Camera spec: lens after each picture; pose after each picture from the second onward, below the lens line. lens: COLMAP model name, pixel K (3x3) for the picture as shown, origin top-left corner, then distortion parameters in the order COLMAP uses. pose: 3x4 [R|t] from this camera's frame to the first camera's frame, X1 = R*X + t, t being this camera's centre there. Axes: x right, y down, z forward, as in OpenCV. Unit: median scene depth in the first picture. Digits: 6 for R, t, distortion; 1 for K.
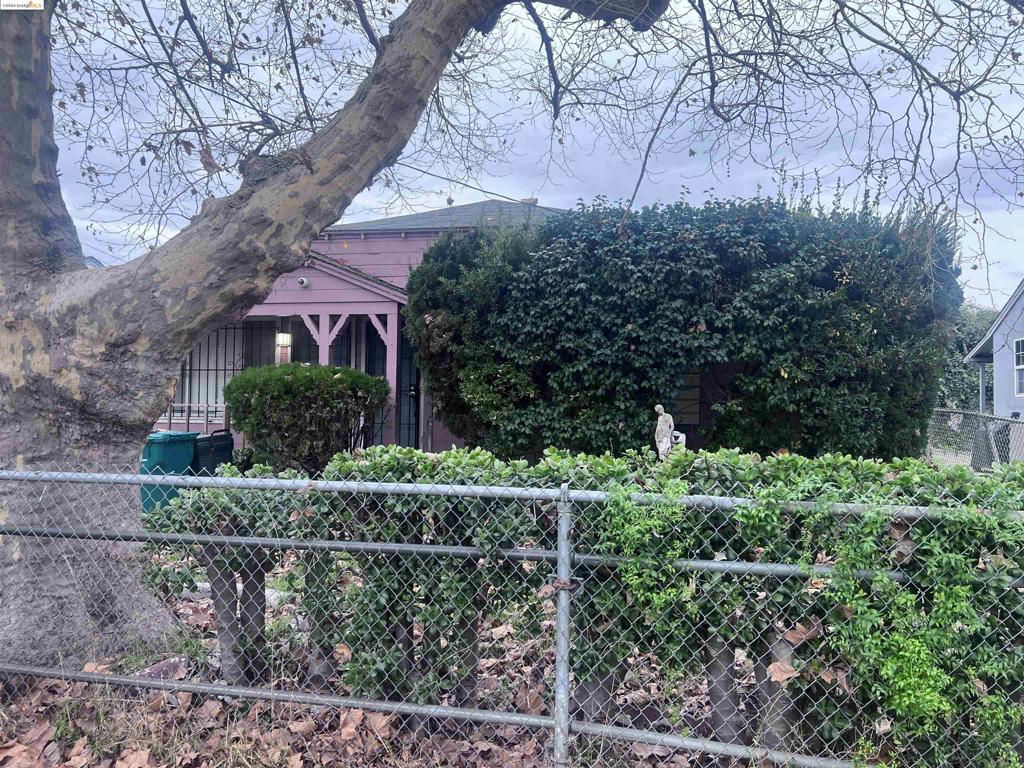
lens RADIAL K [[768.6, 0, 513.1], [0, 768.6, 387.4], [0, 0, 1]] dist [0.059646, -0.070009]
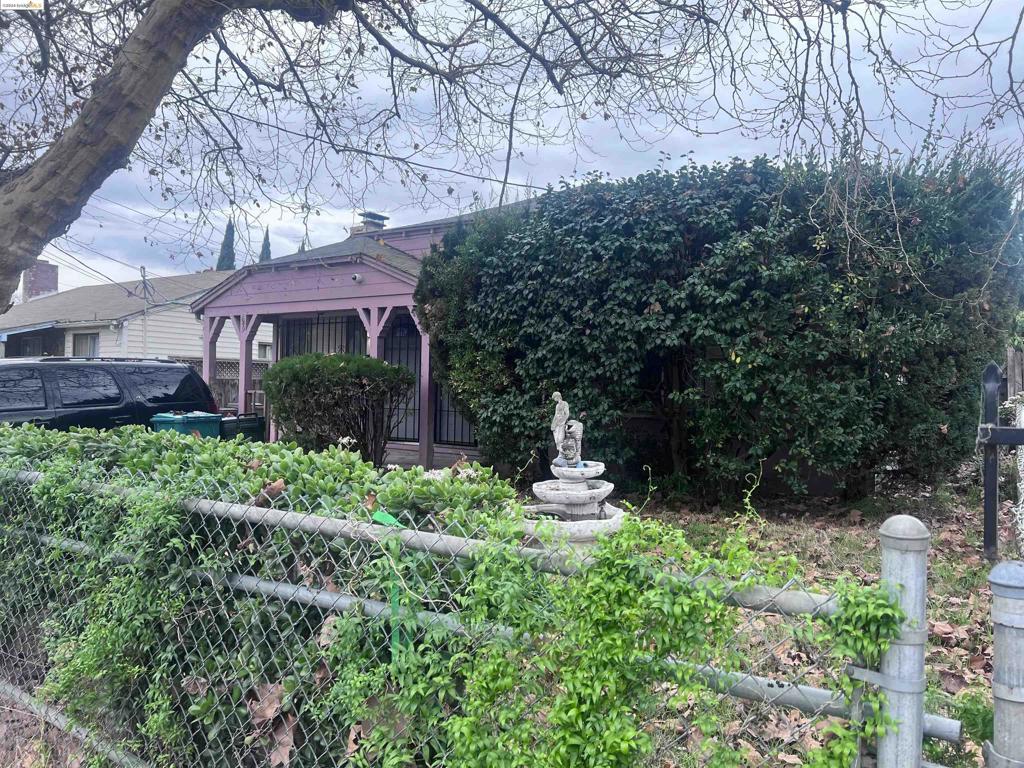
lens RADIAL K [[768.6, 0, 516.8], [0, 768.6, 385.9], [0, 0, 1]] dist [0.059646, -0.070009]
pose [[0.936401, 0.002681, -0.350921, 0.400634], [0.000880, 0.999950, 0.009988, 0.004750], [0.350930, -0.009662, 0.936352, 0.093079]]
